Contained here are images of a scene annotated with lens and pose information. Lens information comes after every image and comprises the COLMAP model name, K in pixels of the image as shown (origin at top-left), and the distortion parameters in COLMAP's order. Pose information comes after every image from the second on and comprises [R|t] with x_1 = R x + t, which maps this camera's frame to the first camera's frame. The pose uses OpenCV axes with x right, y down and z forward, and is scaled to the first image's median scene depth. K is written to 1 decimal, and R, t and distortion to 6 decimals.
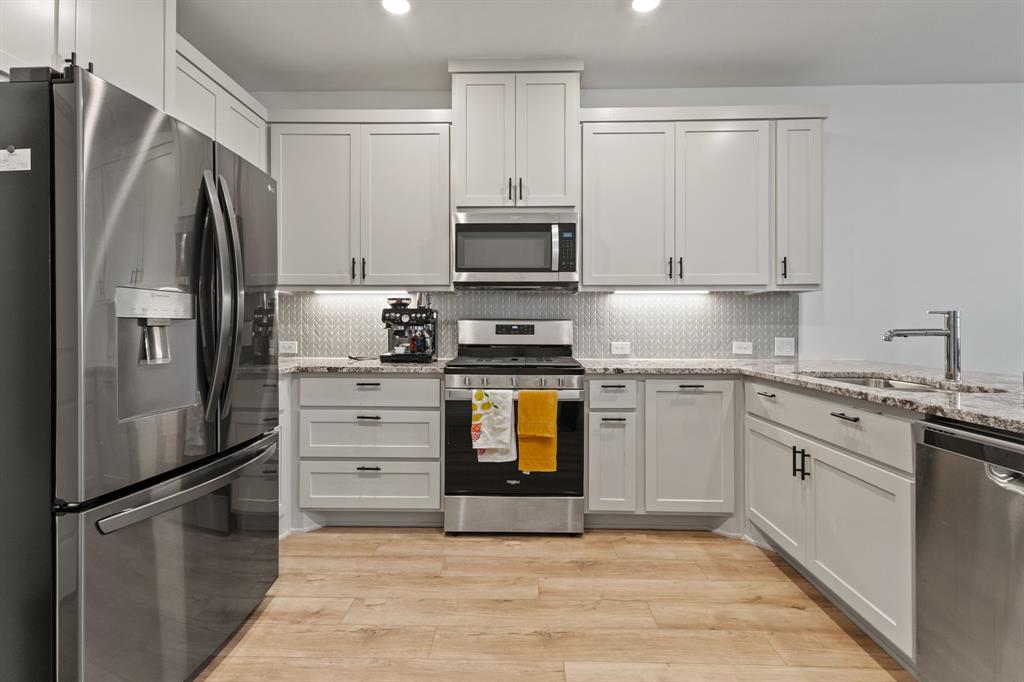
lens RADIAL K [[474.3, 0, 510.9], [0, 474.3, 324.2], [0, 0, 1]] dist [0.002346, -0.000101]
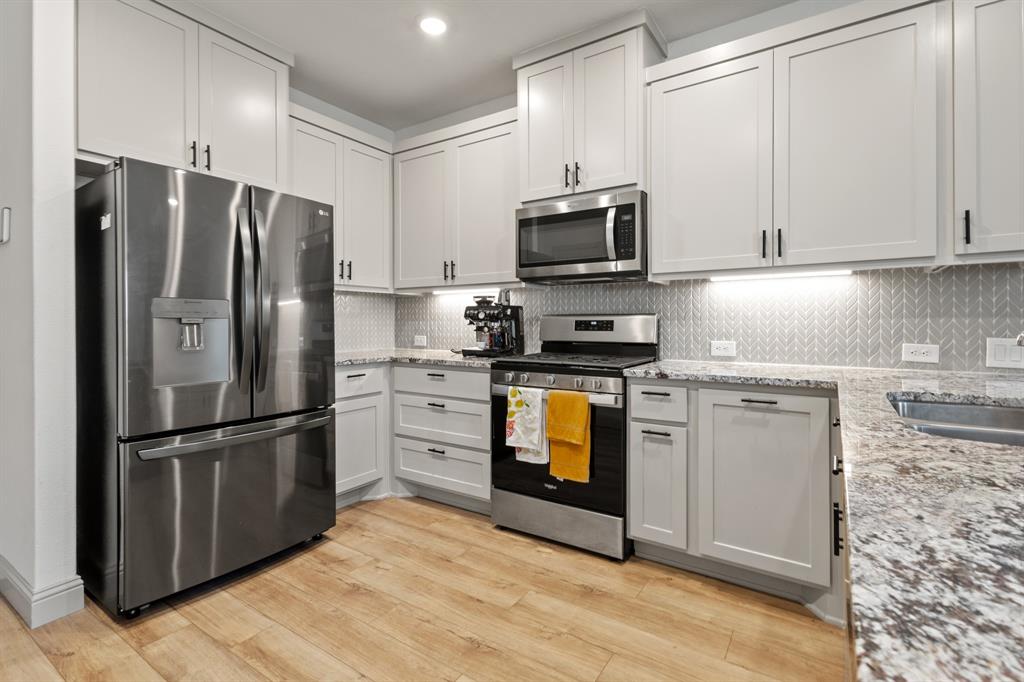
lens RADIAL K [[475.1, 0, 513.0], [0, 475.1, 322.8], [0, 0, 1]] dist [0.003270, 0.000358]
pose [[0.846060, -0.003514, -0.533076, 0.446050], [0.006459, 0.999972, 0.003660, 0.001642], [0.533048, -0.006539, 0.846060, 0.158514]]
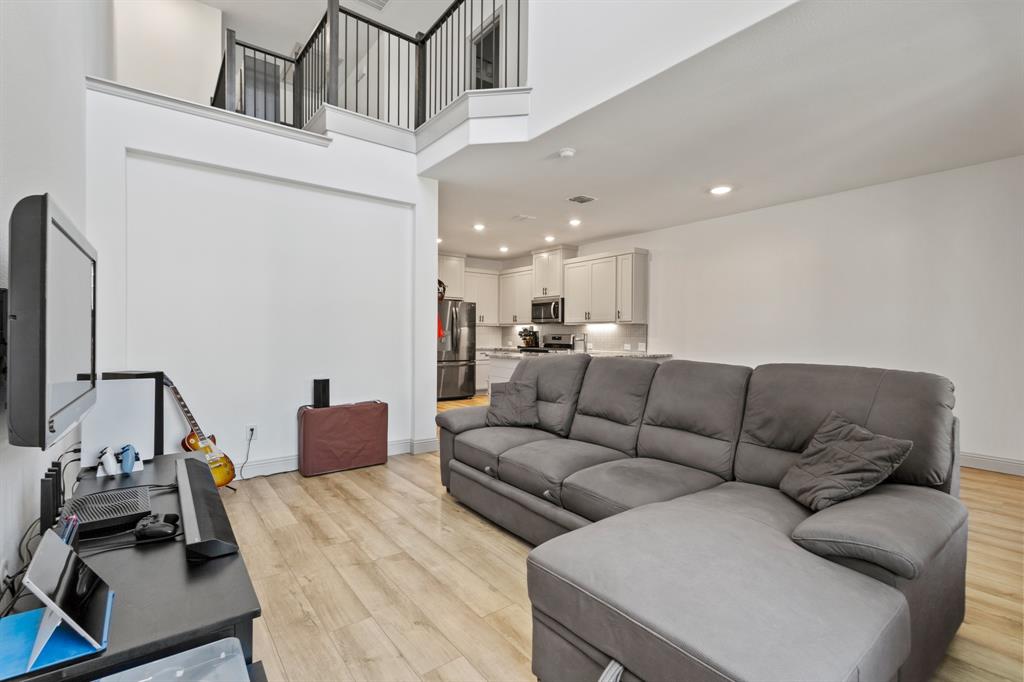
lens RADIAL K [[466.7, 0, 512.0], [0, 466.7, 341.0], [0, 0, 1]] dist [0.000738, 0.000064]
pose [[0.622383, 0.013075, -0.782604, 2.388152], [-0.008574, 0.999914, 0.009886, 0.002632], [0.782666, 0.000557, 0.622442, -1.084666]]
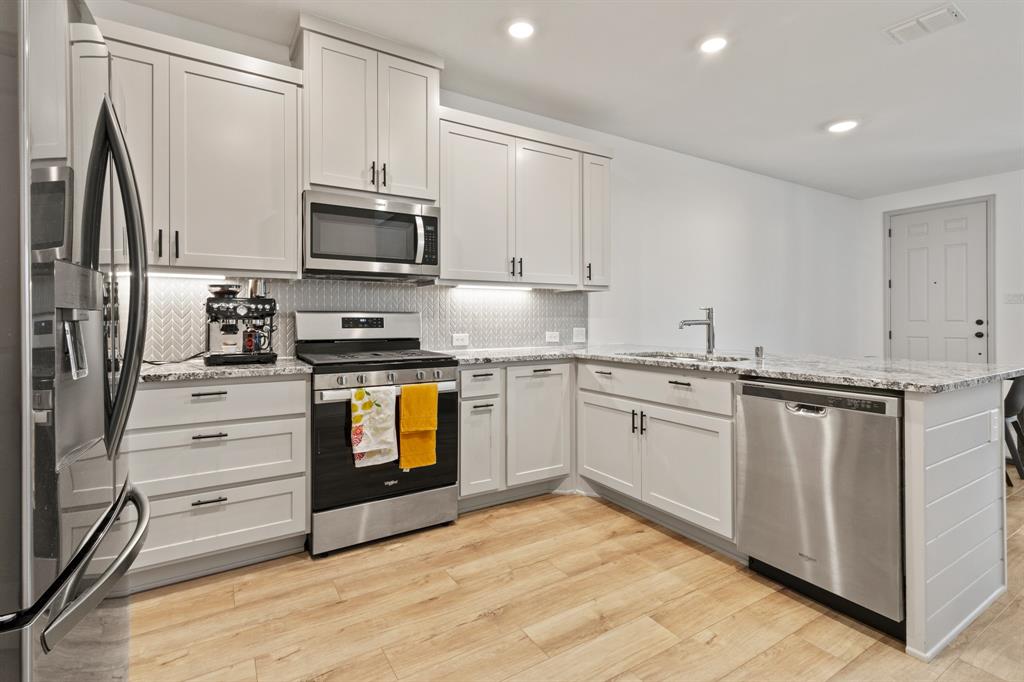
lens RADIAL K [[479.4, 0, 512.7], [0, 479.4, 314.7], [0, 0, 1]] dist [0.002931, -0.000003]
pose [[0.834430, 0.001870, 0.551111, -0.320718], [0.000634, 0.999990, -0.004352, -0.000313], [-0.551114, 0.003981, 0.834421, 0.060956]]
